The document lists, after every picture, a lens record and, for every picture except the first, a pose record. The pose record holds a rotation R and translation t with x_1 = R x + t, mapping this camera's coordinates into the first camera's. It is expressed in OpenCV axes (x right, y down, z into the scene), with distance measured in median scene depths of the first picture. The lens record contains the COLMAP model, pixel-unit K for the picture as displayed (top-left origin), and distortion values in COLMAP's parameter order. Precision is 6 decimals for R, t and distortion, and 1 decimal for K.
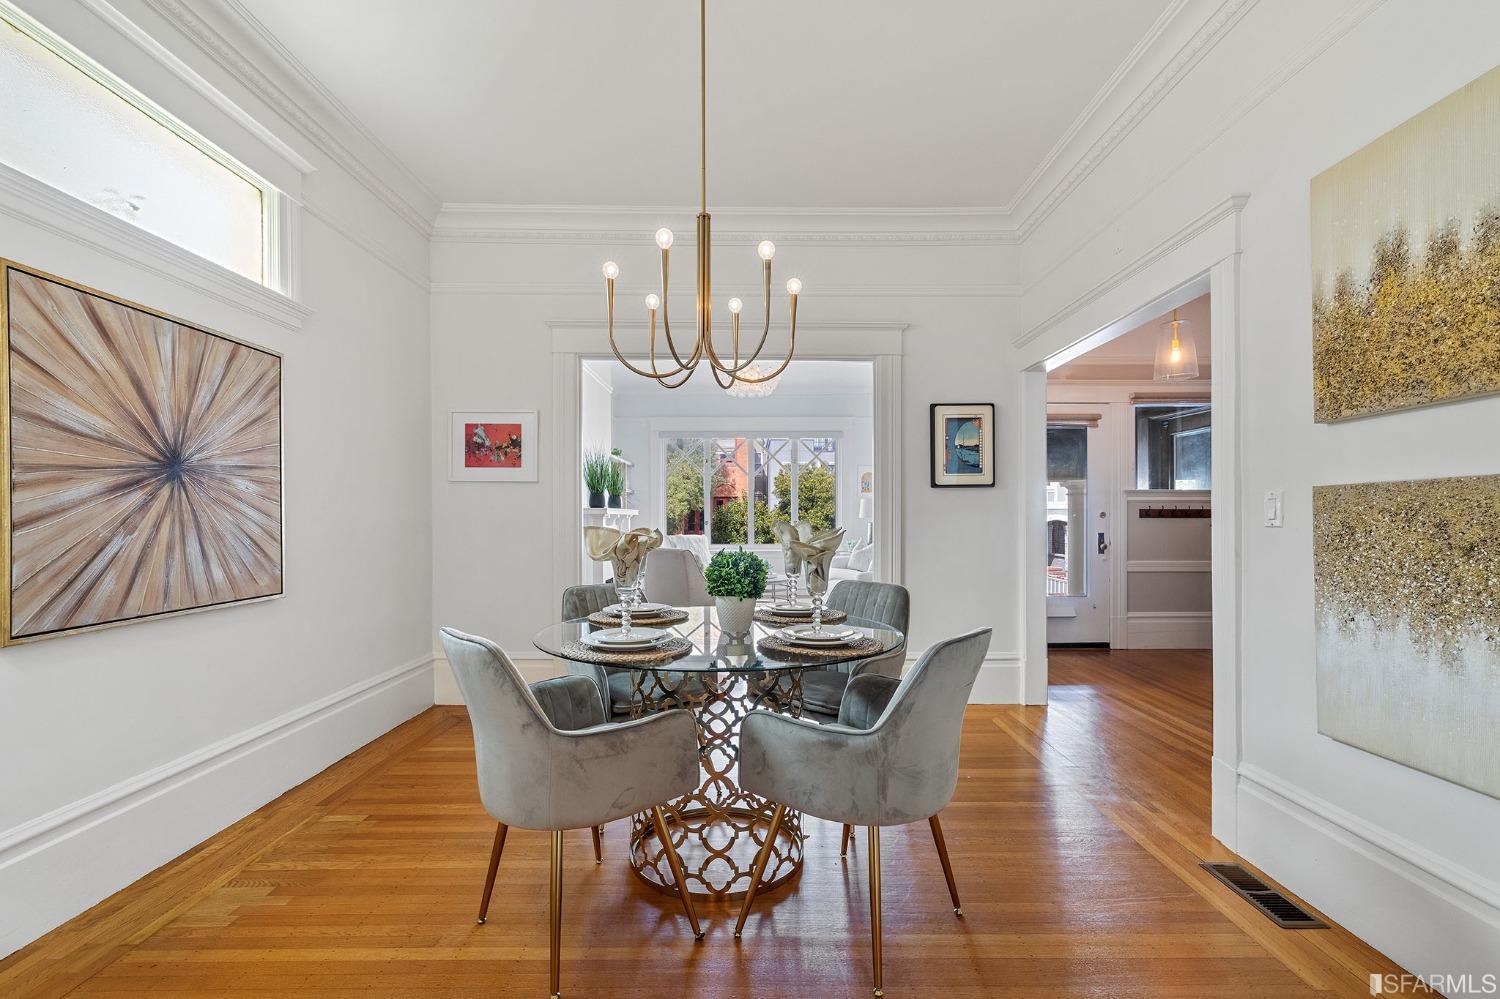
lens RADIAL K [[645.7, 0, 753.1], [0, 645.7, 521.7], [0, 0, 1]] dist [-0.001408, -0.000456]
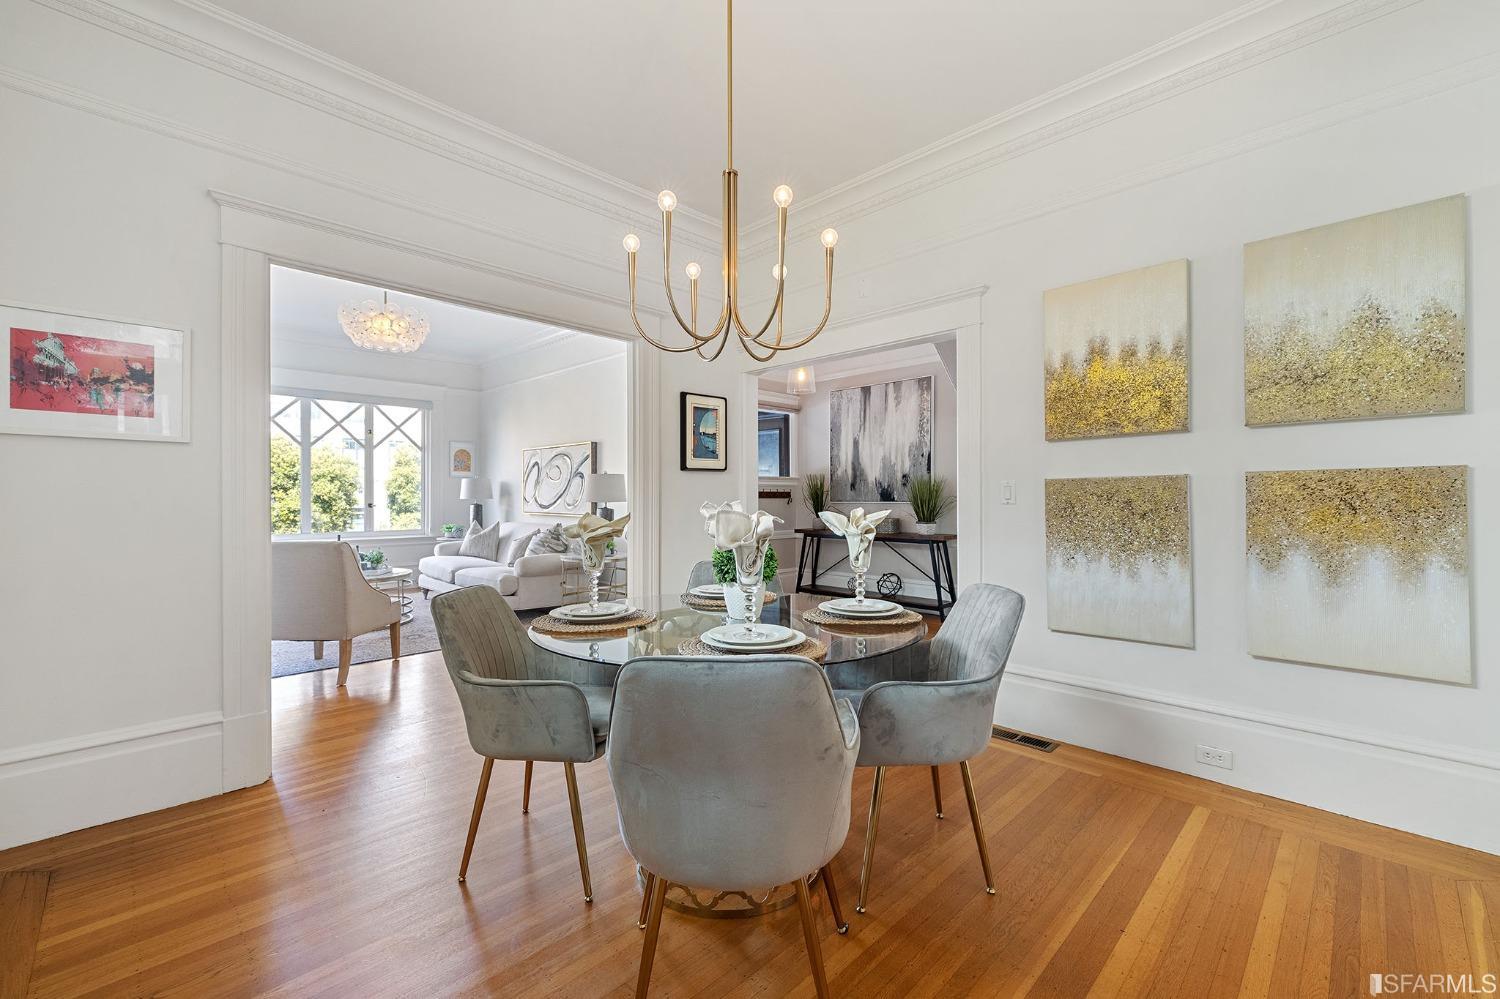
lens RADIAL K [[631.6, 0, 750.0], [0, 631.6, 499.5], [0, 0, 1]] dist [0.002670, -0.000158]
pose [[0.709516, -0.003468, 0.704681, -0.695937], [0.006875, 0.999974, -0.002001, -0.004252], [-0.704656, 0.006264, 0.709522, 0.341539]]
